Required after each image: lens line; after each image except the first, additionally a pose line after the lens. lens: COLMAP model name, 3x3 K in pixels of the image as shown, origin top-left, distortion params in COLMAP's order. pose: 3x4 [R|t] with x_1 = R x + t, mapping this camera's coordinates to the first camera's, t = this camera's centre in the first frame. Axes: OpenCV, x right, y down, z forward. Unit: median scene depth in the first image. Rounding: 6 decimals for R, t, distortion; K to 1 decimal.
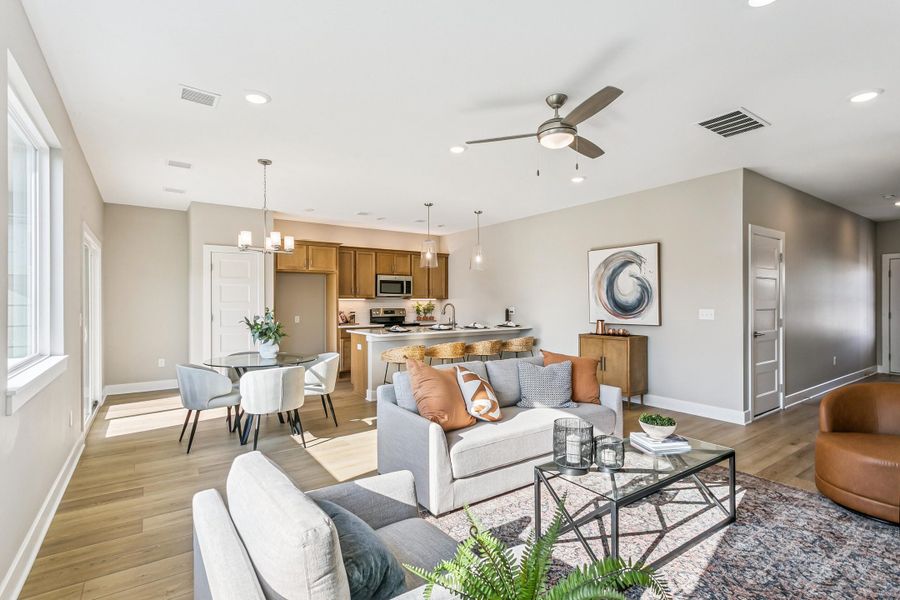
lens RADIAL K [[435.0, 0, 451.6], [0, 435.0, 302.3], [0, 0, 1]] dist [-0.004090, -0.000450]
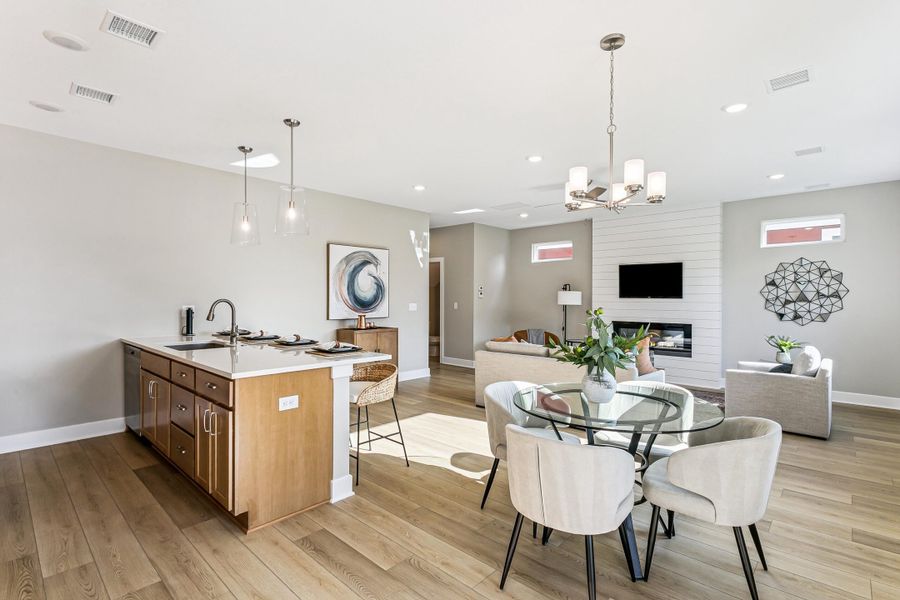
lens RADIAL K [[435.0, 0, 452.3], [0, 435.0, 300.3], [0, 0, 1]] dist [-0.004090, -0.000450]
pose [[-0.209767, -0.004216, 0.977742, -0.729418], [-0.005416, 0.999980, 0.003150, 0.000811], [-0.977736, -0.004635, -0.209786, 1.032501]]
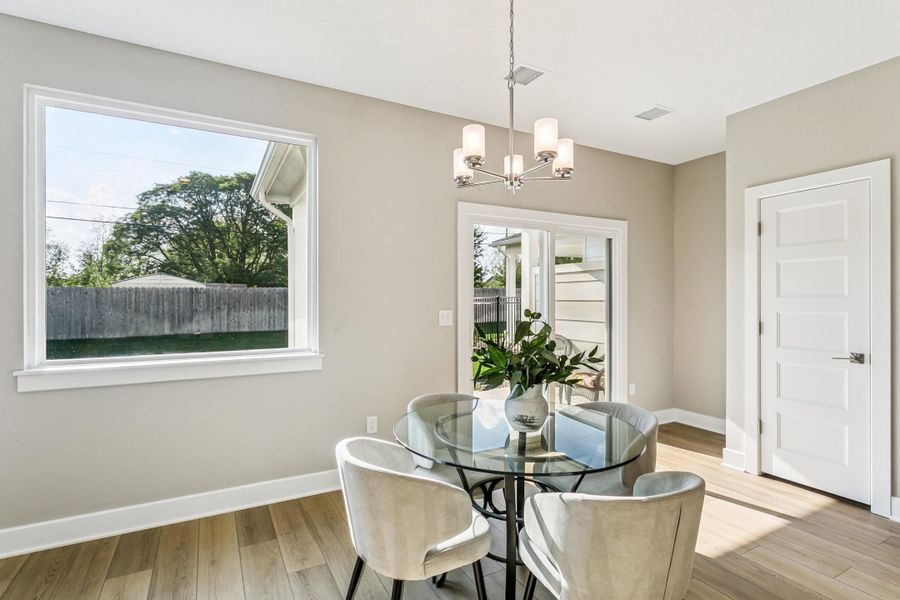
lens RADIAL K [[435.0, 0, 445.1], [0, 435.0, 297.5], [0, 0, 1]] dist [-0.004090, -0.000450]
pose [[-0.115426, 0.000254, -0.993316, 0.010003], [0.004270, 0.999991, -0.000240, 0.000849], [0.993307, -0.004269, -0.115426, 0.772708]]
